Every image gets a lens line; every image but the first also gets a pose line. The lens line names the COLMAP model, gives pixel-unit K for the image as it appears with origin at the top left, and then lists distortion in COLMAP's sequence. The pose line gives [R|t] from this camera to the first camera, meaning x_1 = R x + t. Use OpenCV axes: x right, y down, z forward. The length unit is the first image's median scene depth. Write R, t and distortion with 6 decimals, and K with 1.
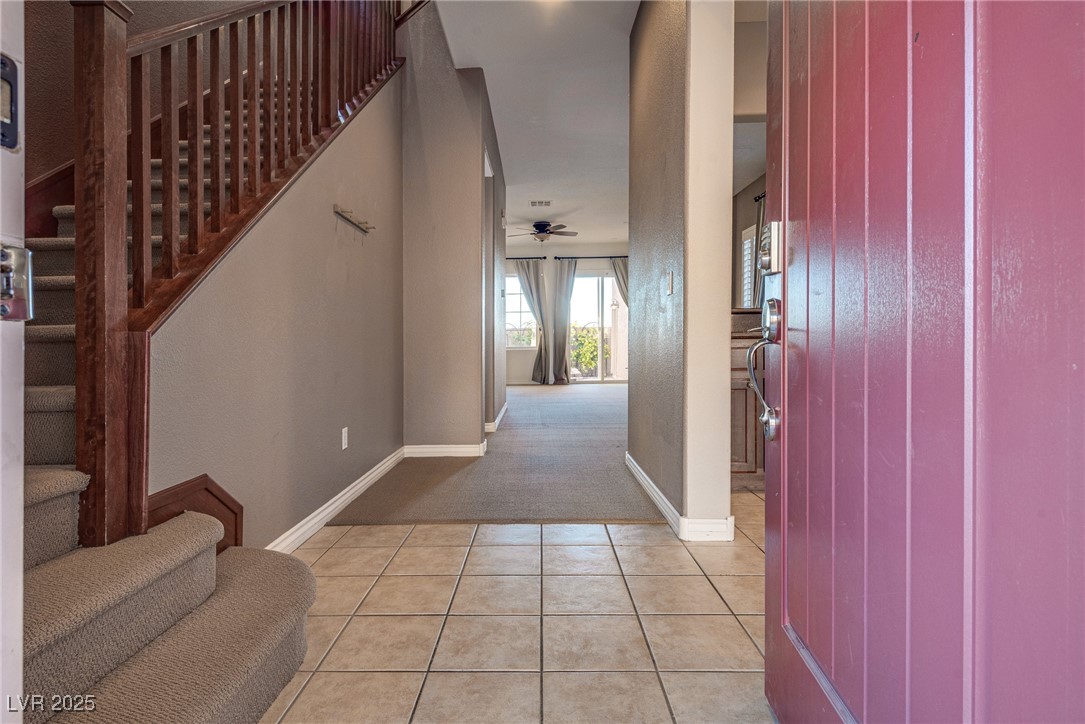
lens RADIAL K [[543.8, 0, 526.3], [0, 543.8, 348.3], [0, 0, 1]] dist [-0.000534, -0.000566]
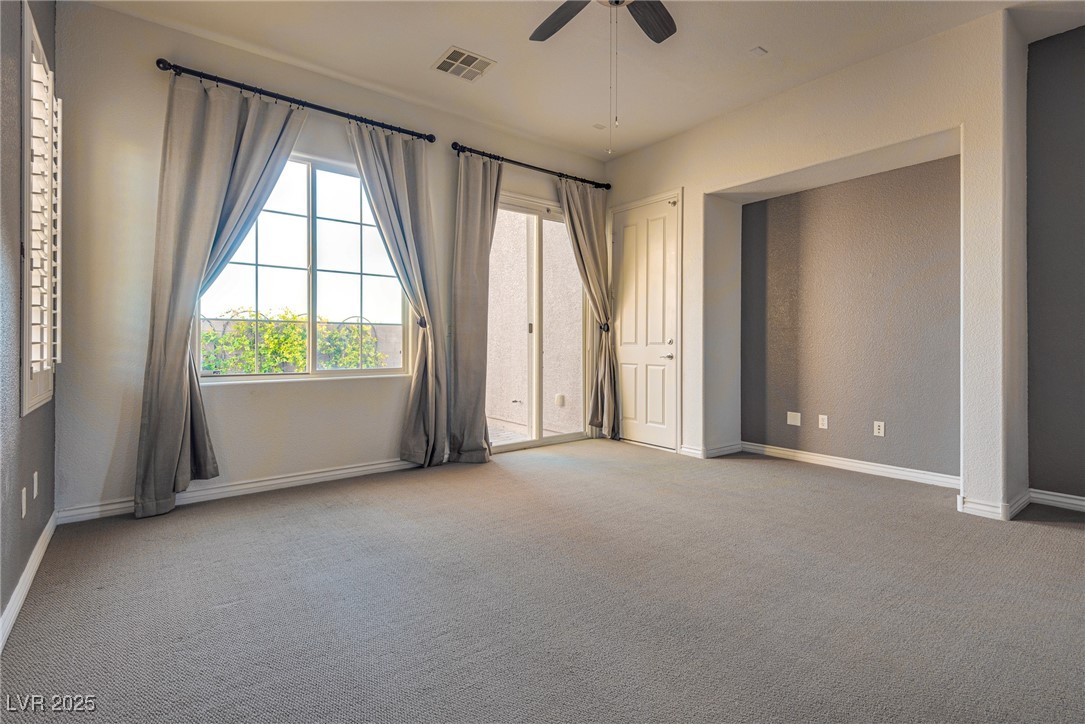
lens RADIAL K [[508.4, 0, 527.9], [0, 508.4, 350.9], [0, 0, 1]] dist [0.000758, -0.000332]
pose [[0.769746, 0.006061, 0.638321, -0.140079], [-0.010578, 0.999939, 0.003262, -0.018596], [-0.638263, -0.009263, 0.769763, 0.675457]]
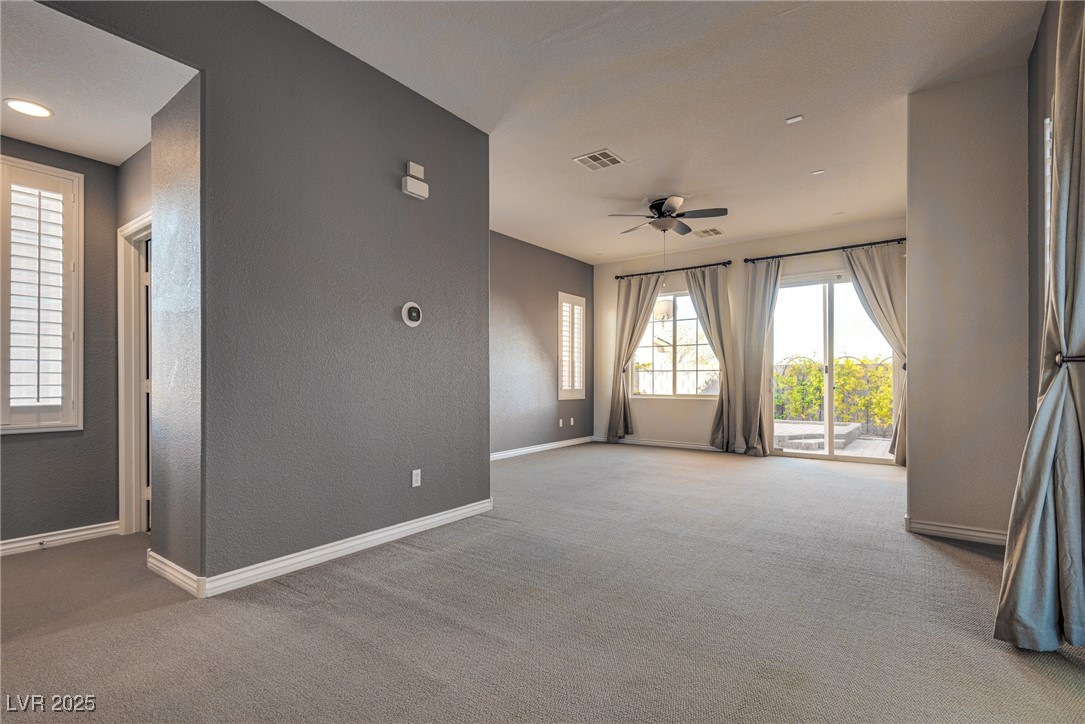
lens RADIAL K [[509.3, 0, 537.7], [0, 509.3, 380.3], [0, 0, 1]] dist [0.000019, -0.000032]
pose [[0.811603, 0.012425, -0.584077, 0.207707], [-0.013441, 0.999906, 0.002594, -0.021142], [0.584055, 0.005745, 0.811694, 0.358640]]
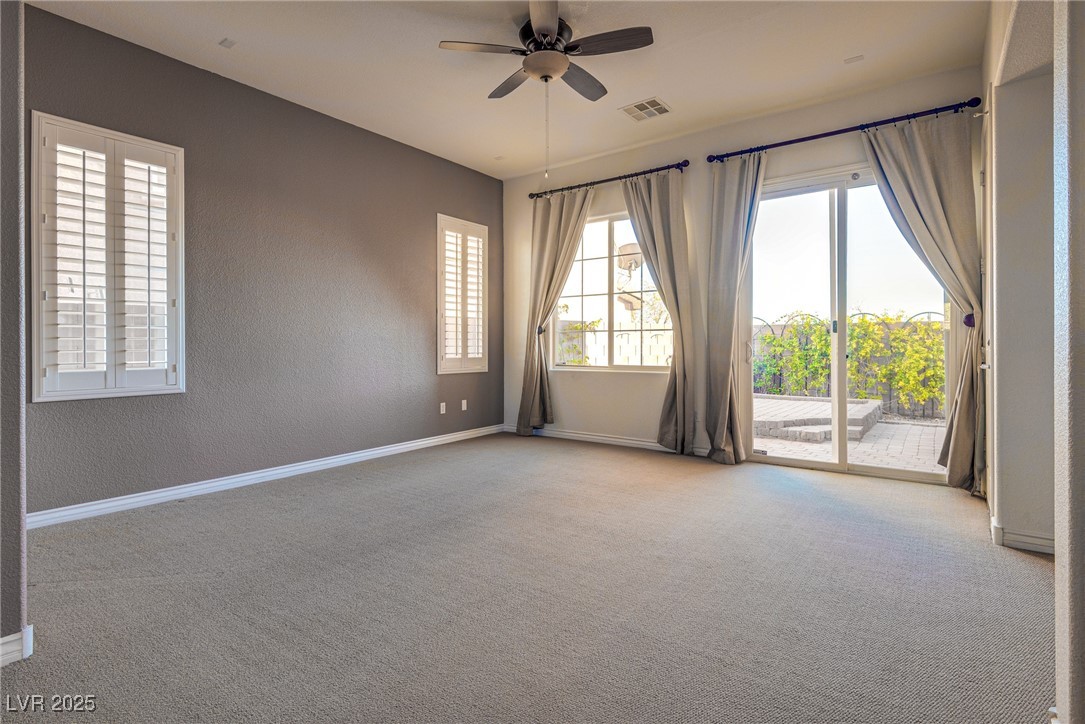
lens RADIAL K [[543.8, 0, 526.3], [0, 543.8, 348.3], [0, 0, 1]] dist [-0.000534, -0.000566]
pose [[0.809328, 0.013623, -0.587199, 0.186107], [-0.010202, 0.999906, 0.009137, -0.022185], [0.587268, -0.001404, 0.809391, 0.572833]]
